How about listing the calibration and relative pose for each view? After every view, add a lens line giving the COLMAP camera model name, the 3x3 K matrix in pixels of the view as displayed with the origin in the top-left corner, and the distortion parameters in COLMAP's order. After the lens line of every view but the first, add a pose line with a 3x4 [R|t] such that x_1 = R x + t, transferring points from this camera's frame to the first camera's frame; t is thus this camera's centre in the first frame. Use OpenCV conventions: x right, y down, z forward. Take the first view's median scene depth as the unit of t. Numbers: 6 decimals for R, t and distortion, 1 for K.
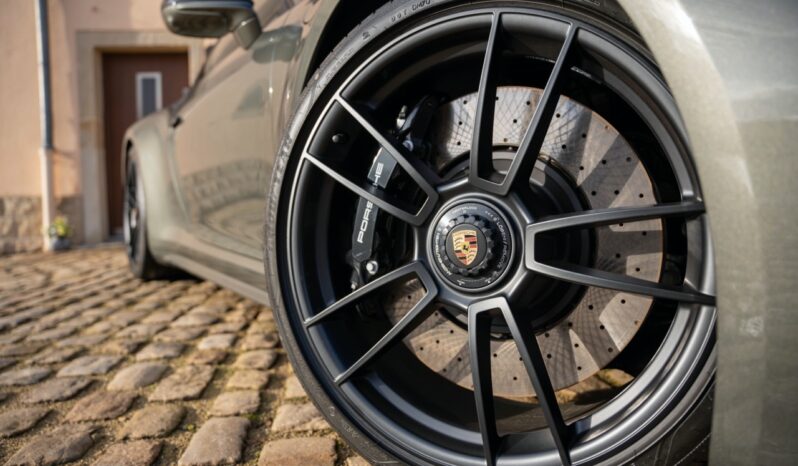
lens RADIAL K [[552.6, 0, 399.0], [0, 552.6, 233.0], [0, 0, 1]] dist [-0.171148, 0.113185]
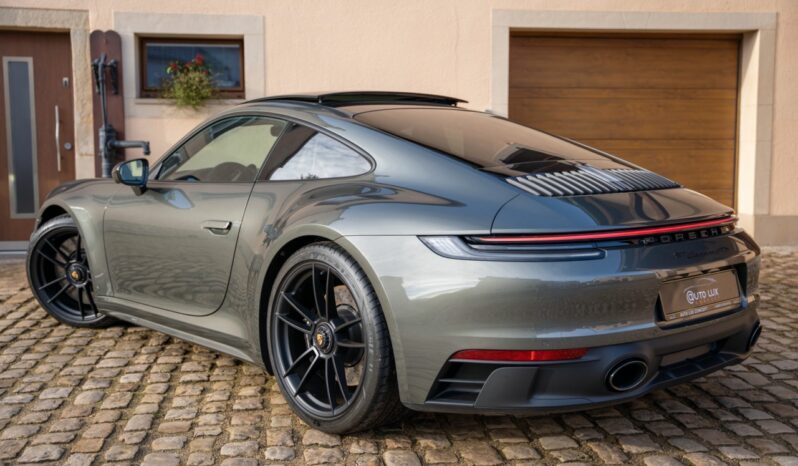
lens RADIAL K [[902.2, 0, 399.0], [0, 902.2, 233.0], [0, 0, 1]] dist [0.045334, 0.008482]
pose [[0.999597, 0.022820, 0.016871, 0.436006], [-0.023468, 0.998952, 0.039291, -0.382410], [-0.015957, -0.039671, 0.999085, -1.824357]]
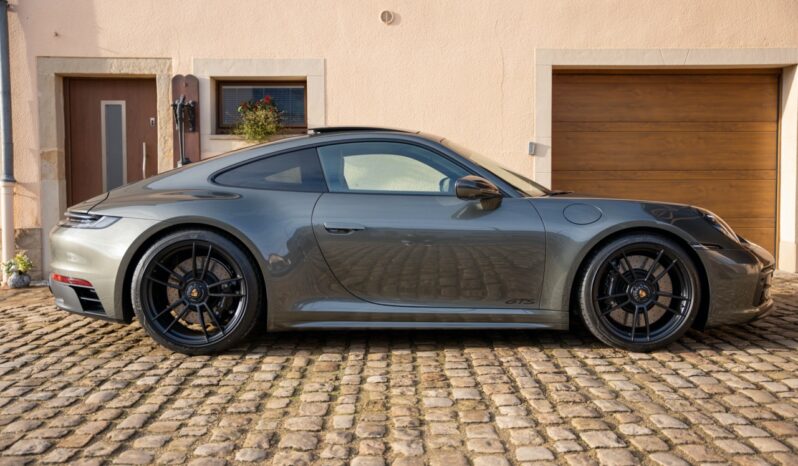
lens RADIAL K [[805.4, 0, 399.0], [0, 805.4, 233.0], [0, 0, 1]] dist [0.009432, 0.033816]
pose [[0.994929, 0.027032, -0.096879, 0.738967], [-0.027234, 0.999629, -0.000762, -0.306824], [0.096822, 0.003397, 0.995296, -1.577468]]
